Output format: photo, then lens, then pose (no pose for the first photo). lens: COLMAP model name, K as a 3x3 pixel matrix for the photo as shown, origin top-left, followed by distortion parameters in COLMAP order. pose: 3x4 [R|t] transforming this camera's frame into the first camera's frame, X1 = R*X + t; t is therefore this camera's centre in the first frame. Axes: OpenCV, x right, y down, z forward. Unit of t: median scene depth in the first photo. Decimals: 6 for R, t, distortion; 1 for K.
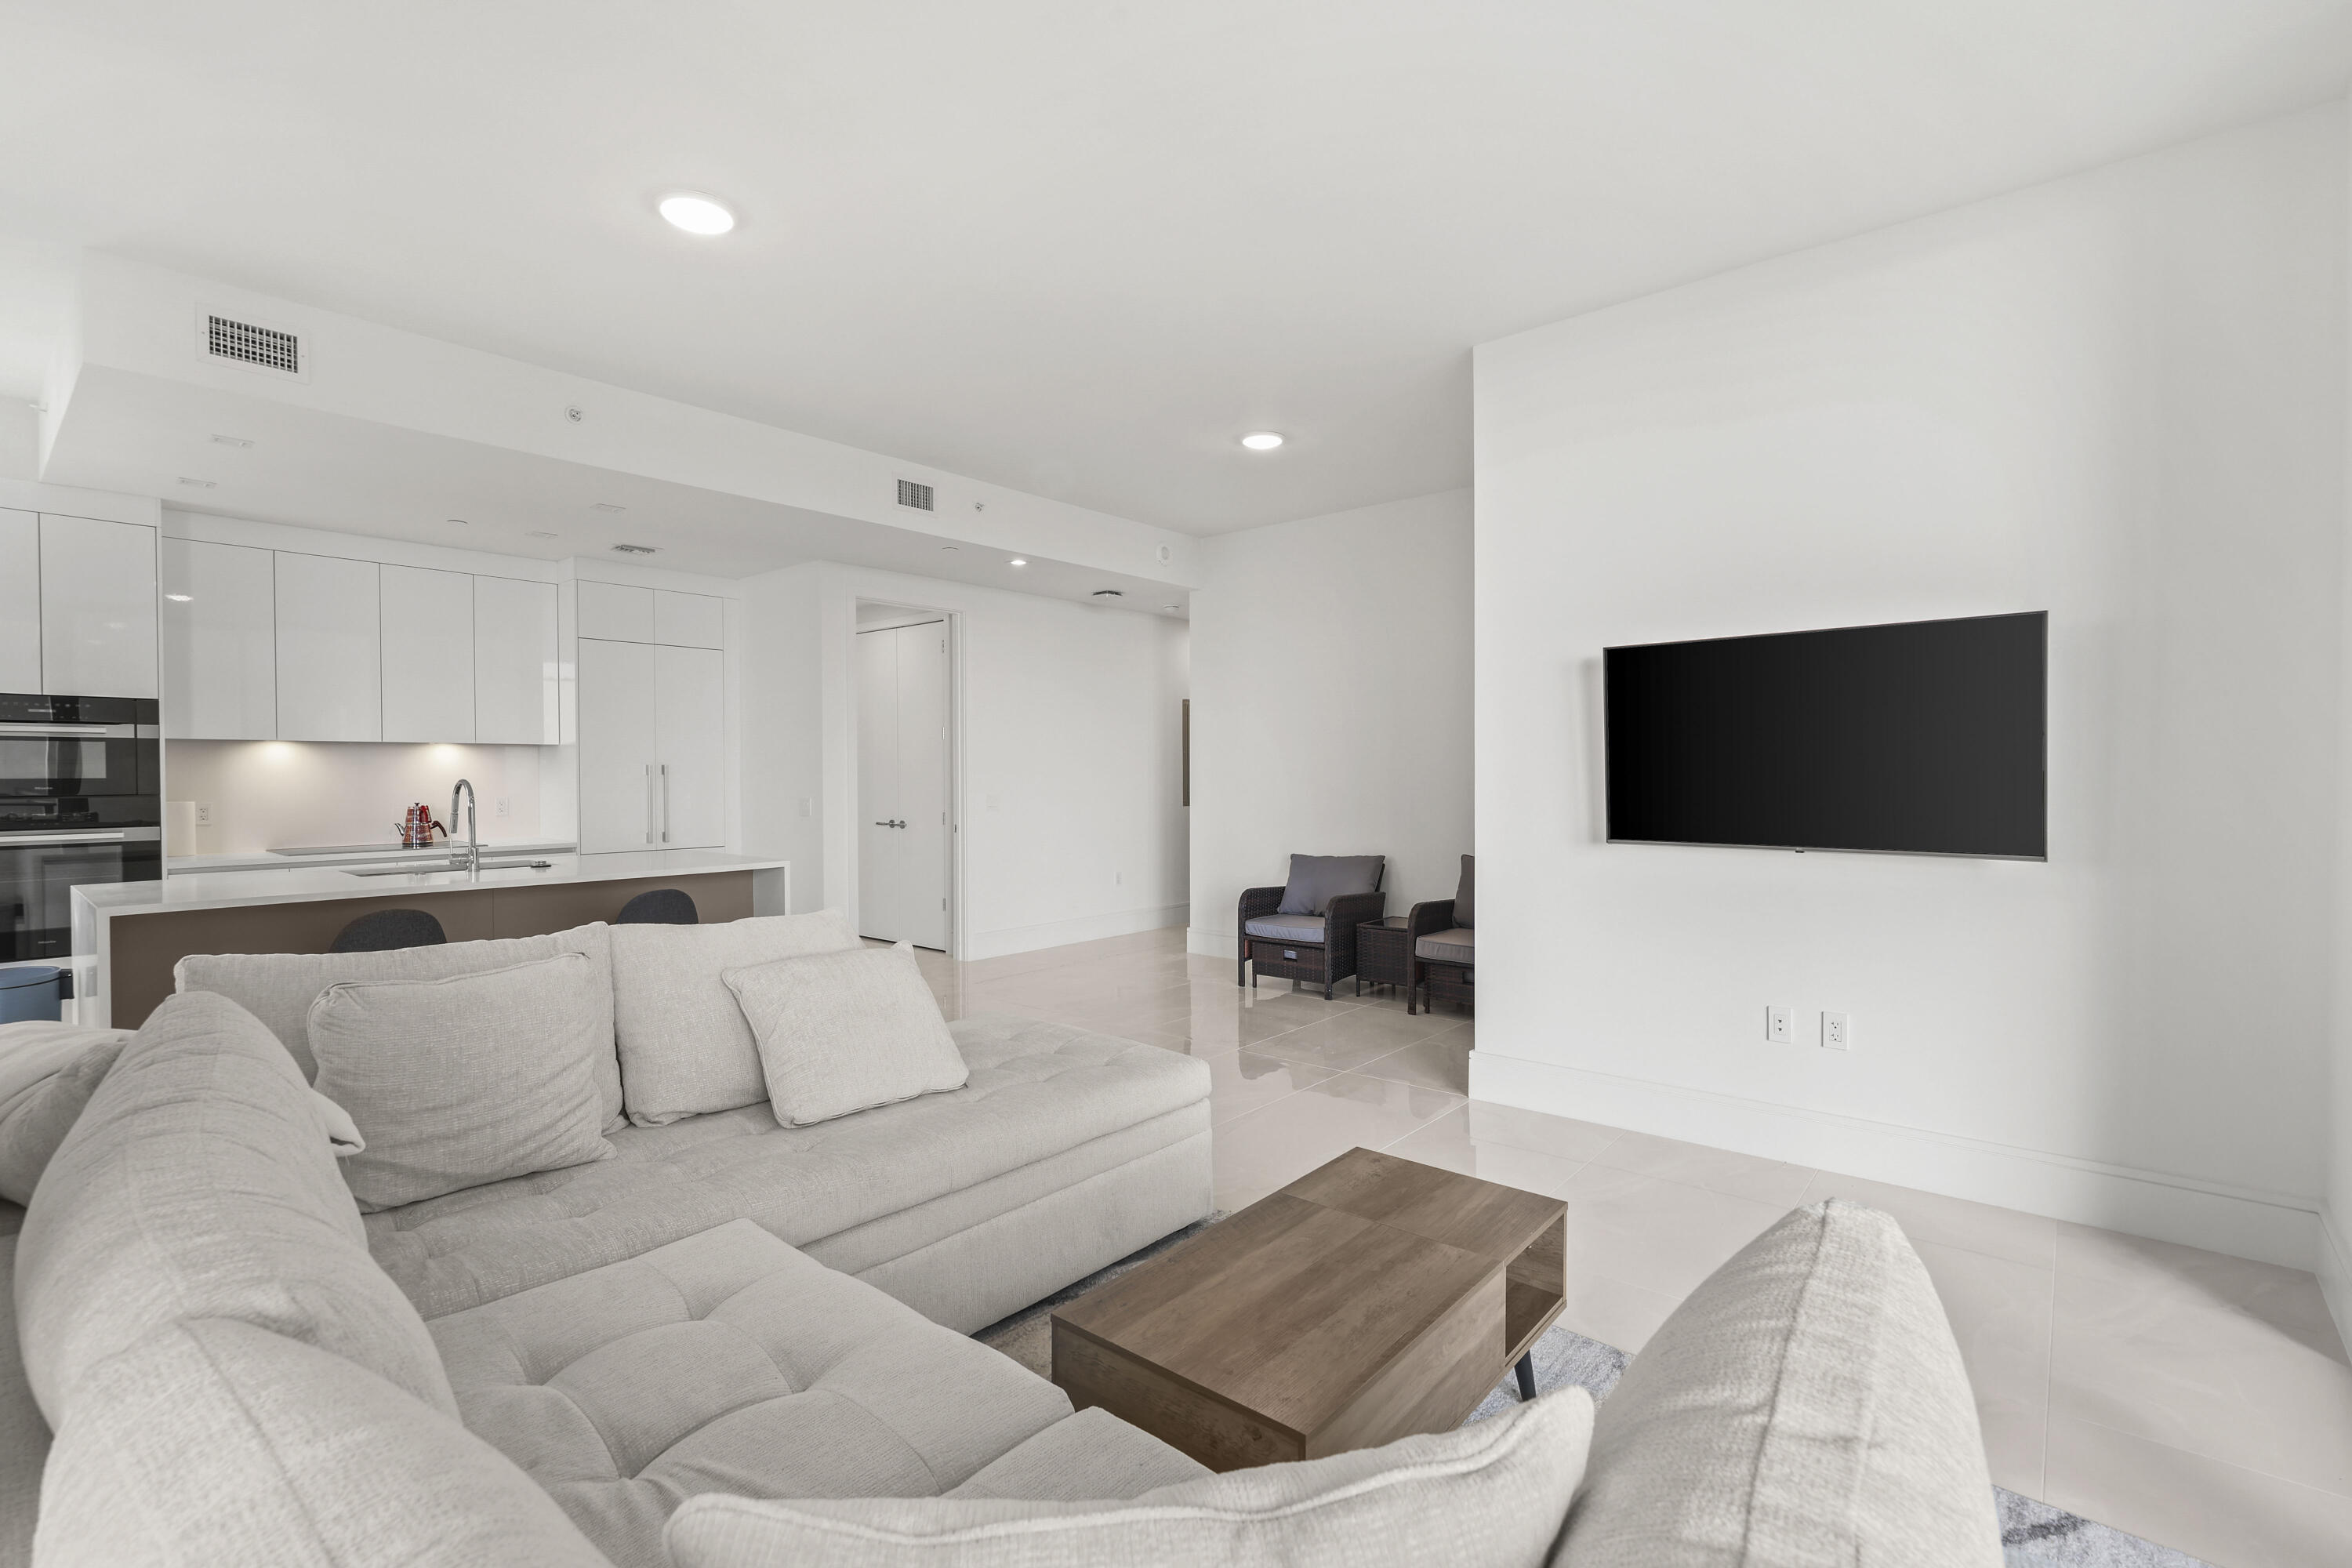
lens RADIAL K [[1075.8, 0, 1175.8], [0, 1075.8, 772.2], [0, 0, 1]] dist [0.000206, -0.000036]
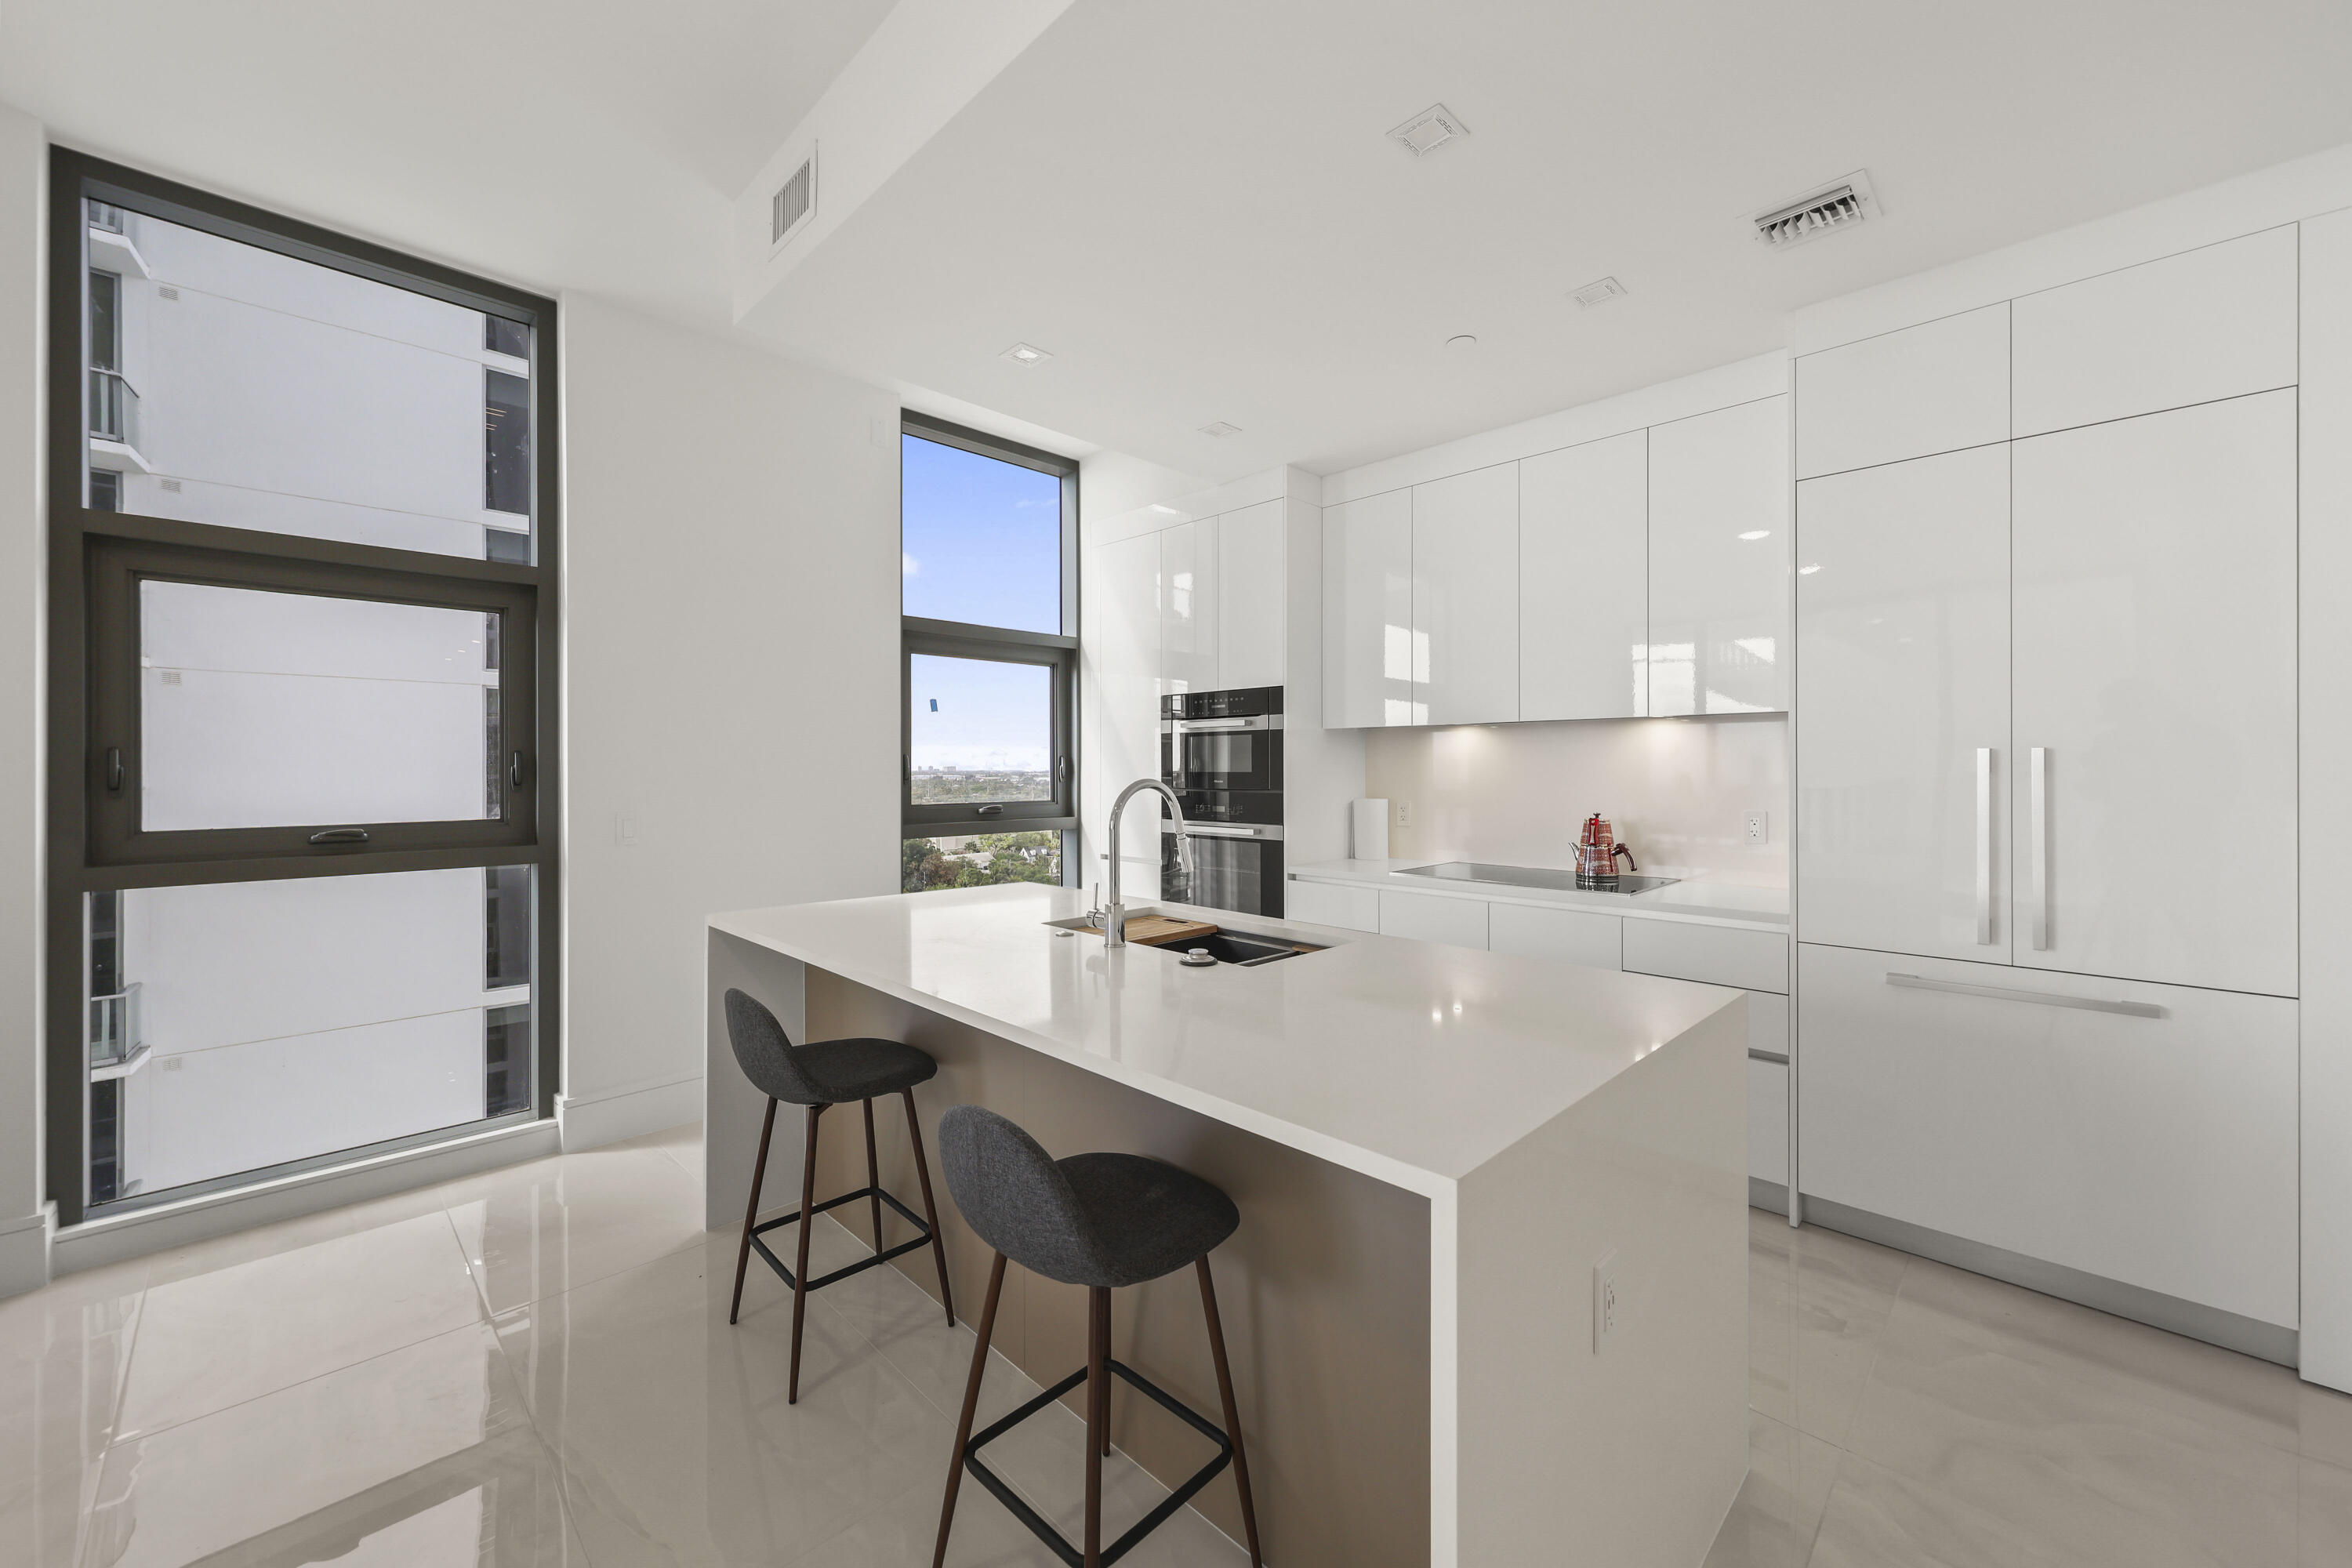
lens RADIAL K [[901.6, 0, 1176.0], [0, 901.6, 784.0], [0, 0, 1]] dist [-0.000687, -0.000031]
pose [[-0.072984, 0.022679, -0.997075, -0.176859], [0.001324, 0.999743, 0.022643, -0.002233], [0.997332, 0.000332, -0.072995, 0.963208]]
